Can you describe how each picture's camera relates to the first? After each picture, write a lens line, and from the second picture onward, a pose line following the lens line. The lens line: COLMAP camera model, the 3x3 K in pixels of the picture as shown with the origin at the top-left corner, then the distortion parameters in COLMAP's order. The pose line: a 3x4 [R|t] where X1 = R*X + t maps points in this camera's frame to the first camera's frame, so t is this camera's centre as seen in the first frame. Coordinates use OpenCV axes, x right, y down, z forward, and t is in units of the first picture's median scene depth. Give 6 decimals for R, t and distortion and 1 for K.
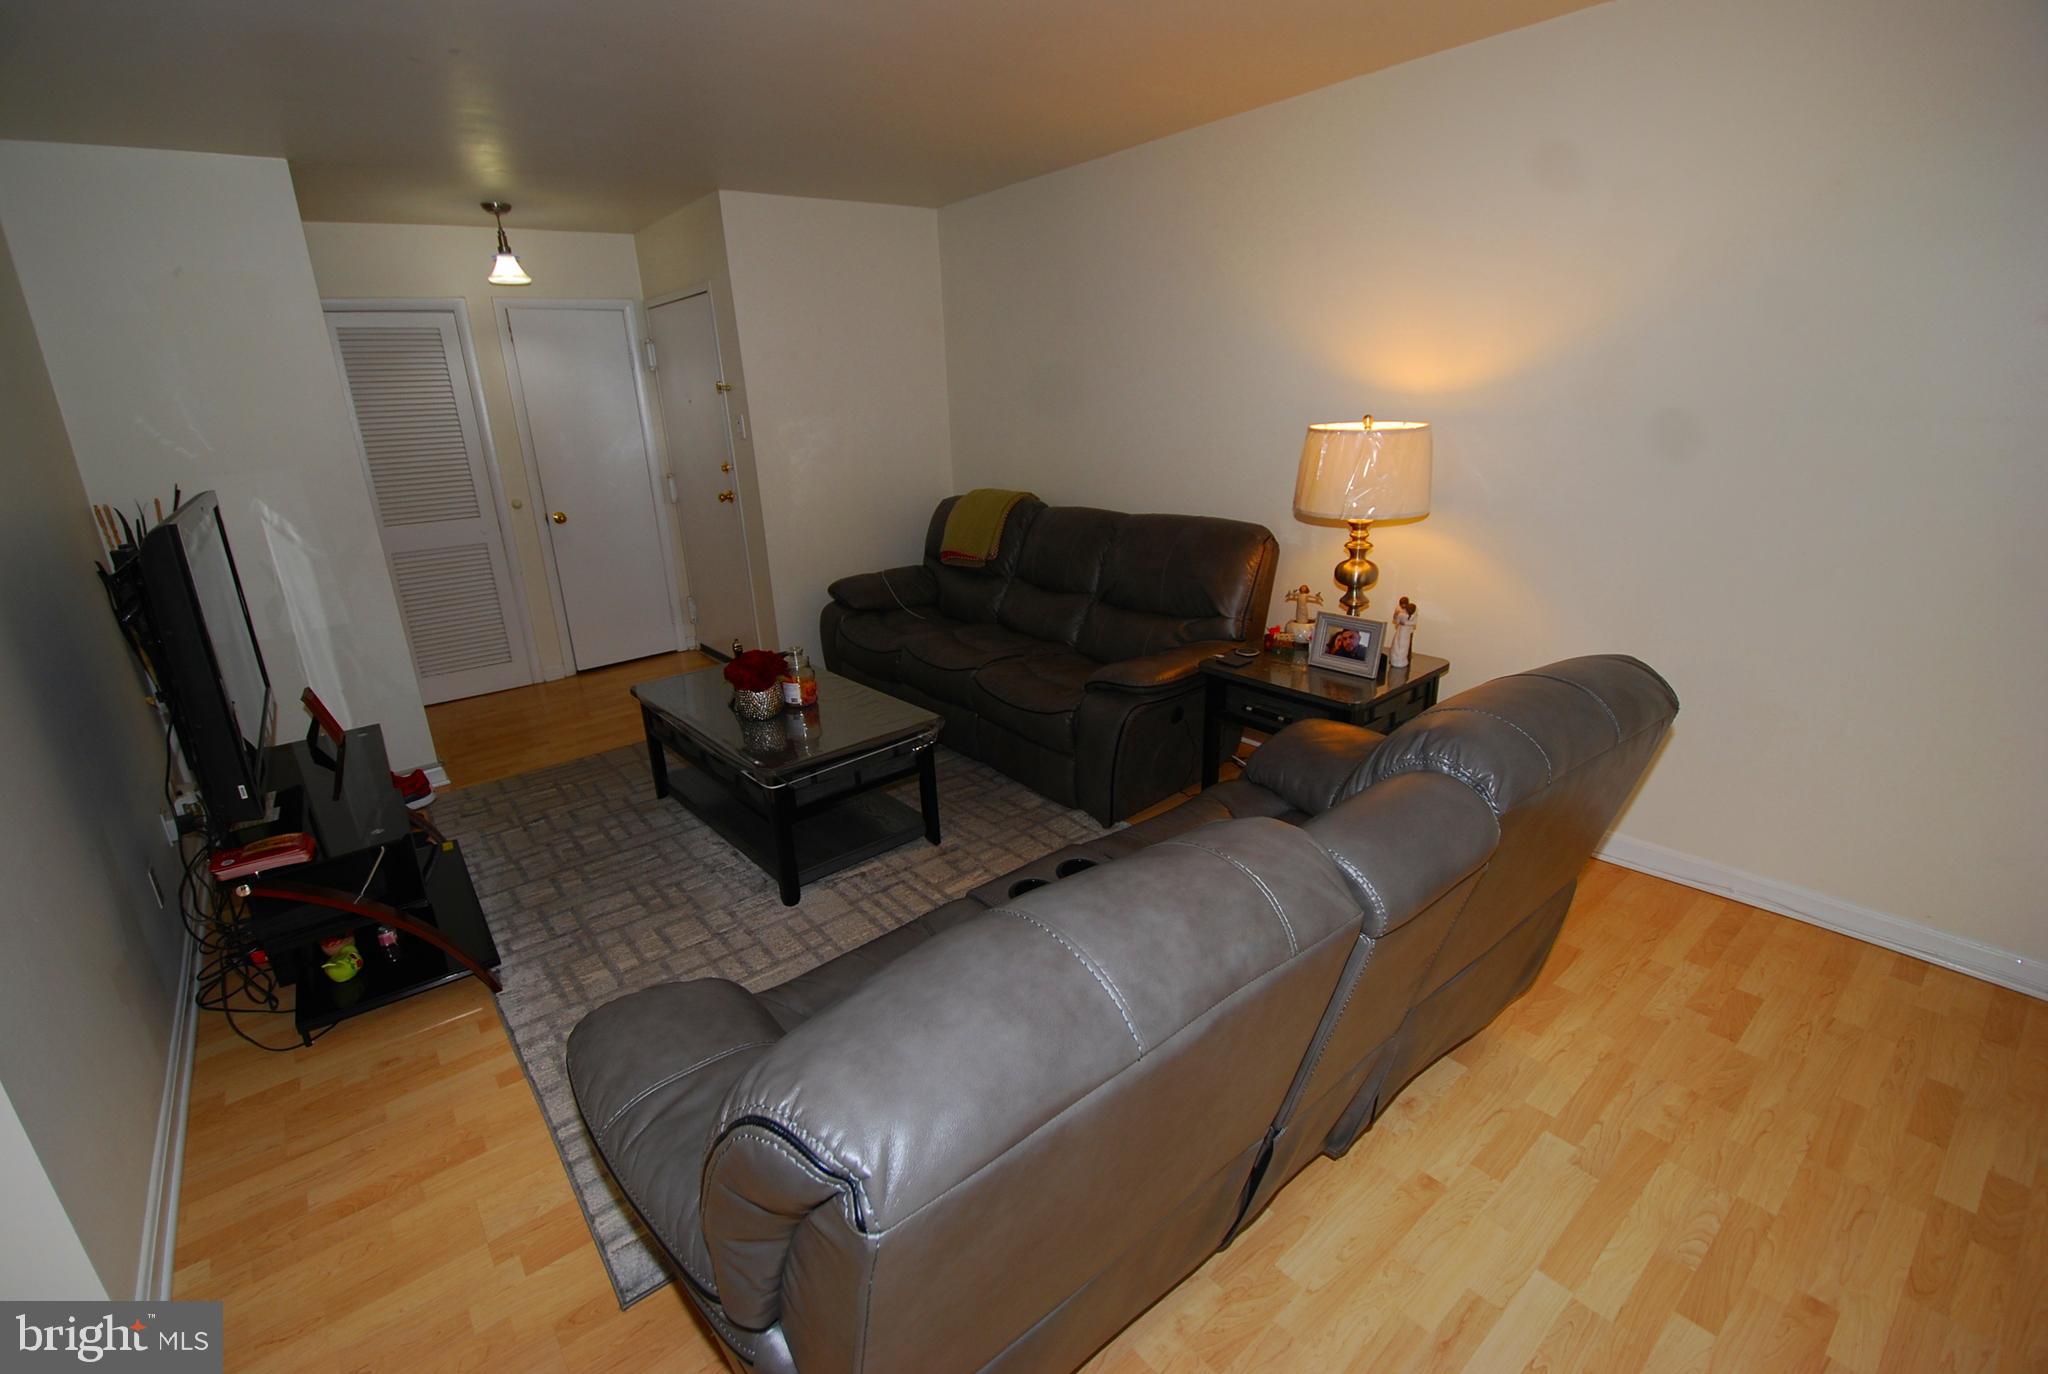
lens RADIAL K [[907.7, 0, 974.0], [0, 907.7, 694.2], [0, 0, 1]] dist [0.014630, -0.020479]
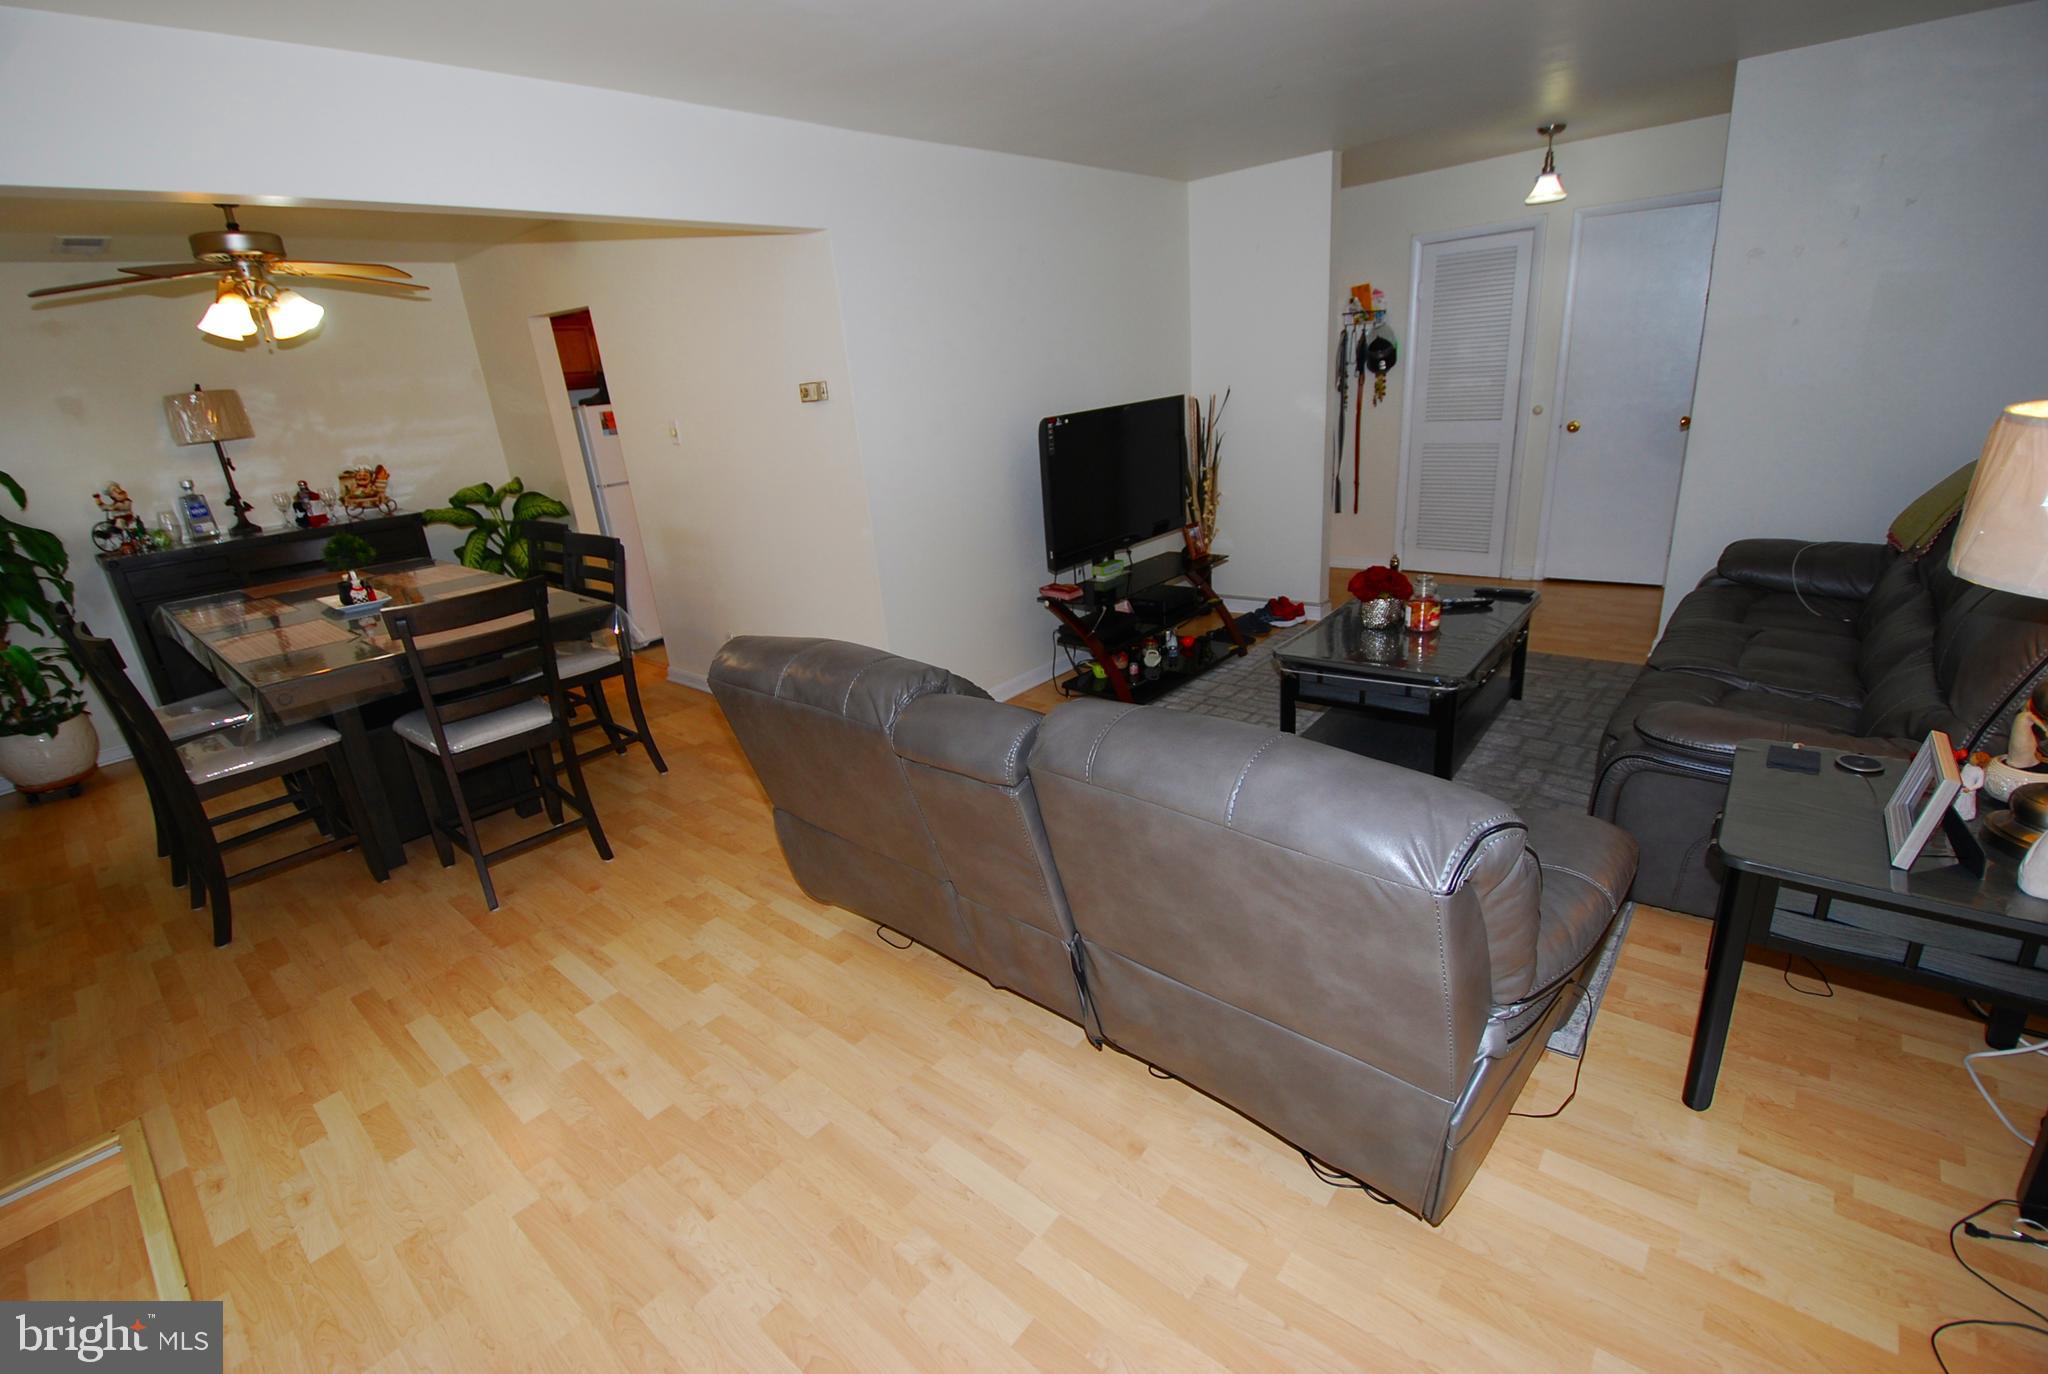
lens RADIAL K [[913.7, 0, 1005.4], [0, 913.7, 683.5], [0, 0, 1]] dist [0.011337, -0.021676]
pose [[0.180528, 0.355896, -0.916923, 0.704538], [-0.239218, 0.920134, 0.310044, -0.142622], [0.954036, 0.163373, 0.251247, 0.280253]]
